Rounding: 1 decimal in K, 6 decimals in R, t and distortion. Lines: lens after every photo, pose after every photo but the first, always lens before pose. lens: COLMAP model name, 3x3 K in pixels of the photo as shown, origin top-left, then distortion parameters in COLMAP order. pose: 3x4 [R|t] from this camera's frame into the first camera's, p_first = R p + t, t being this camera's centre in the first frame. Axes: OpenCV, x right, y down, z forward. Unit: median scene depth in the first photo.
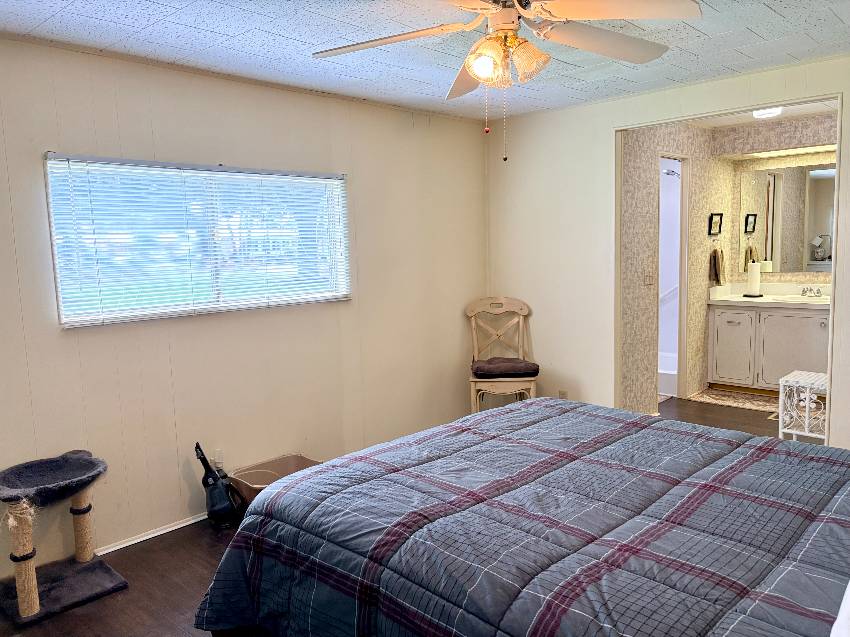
lens RADIAL K [[645.7, 0, 454.1], [0, 645.7, 320.3], [0, 0, 1]] dist [0.042879, -0.048197]
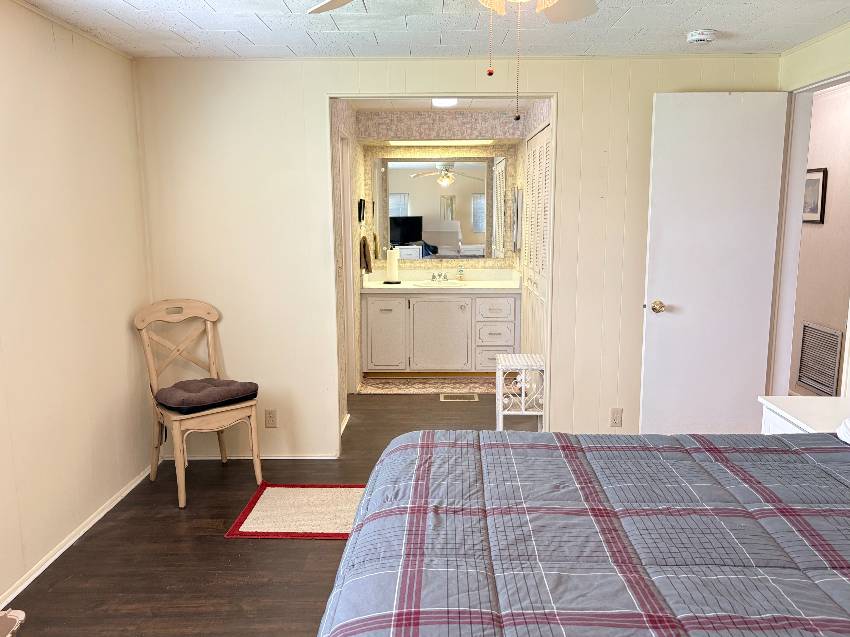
lens RADIAL K [[645.7, 0, 431.8], [0, 645.7, 324.8], [0, 0, 1]] dist [0.042879, -0.048197]
pose [[0.748737, -0.085156, 0.657375, -0.176976], [0.062855, 0.996366, 0.057478, -0.027252], [-0.659881, -0.001716, 0.751369, 0.207653]]
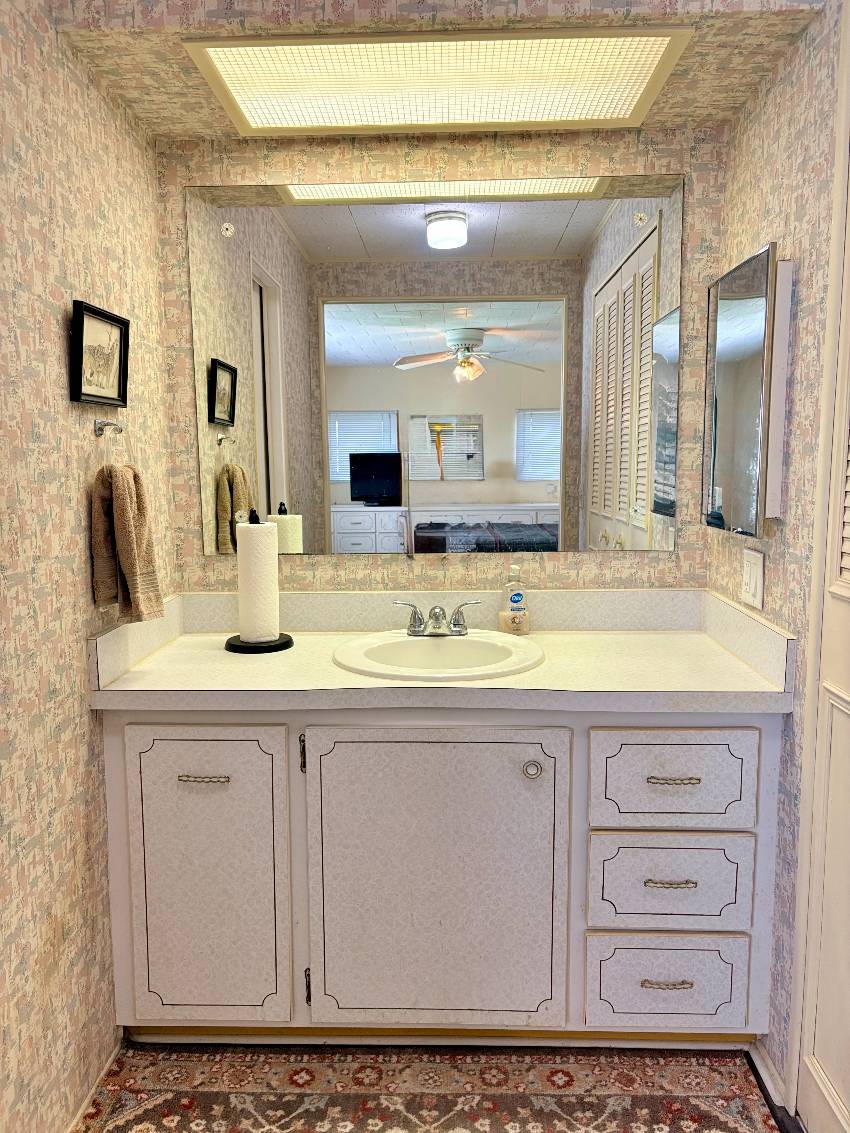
lens RADIAL K [[860.7, 0, 421.1], [0, 860.7, 572.9], [0, 0, 1]] dist [0.042879, -0.048197]
pose [[0.770576, -0.056160, 0.634869, 0.300406], [0.066001, 0.997786, 0.008155, -0.069625], [-0.633922, 0.035618, 0.772576, 0.716612]]
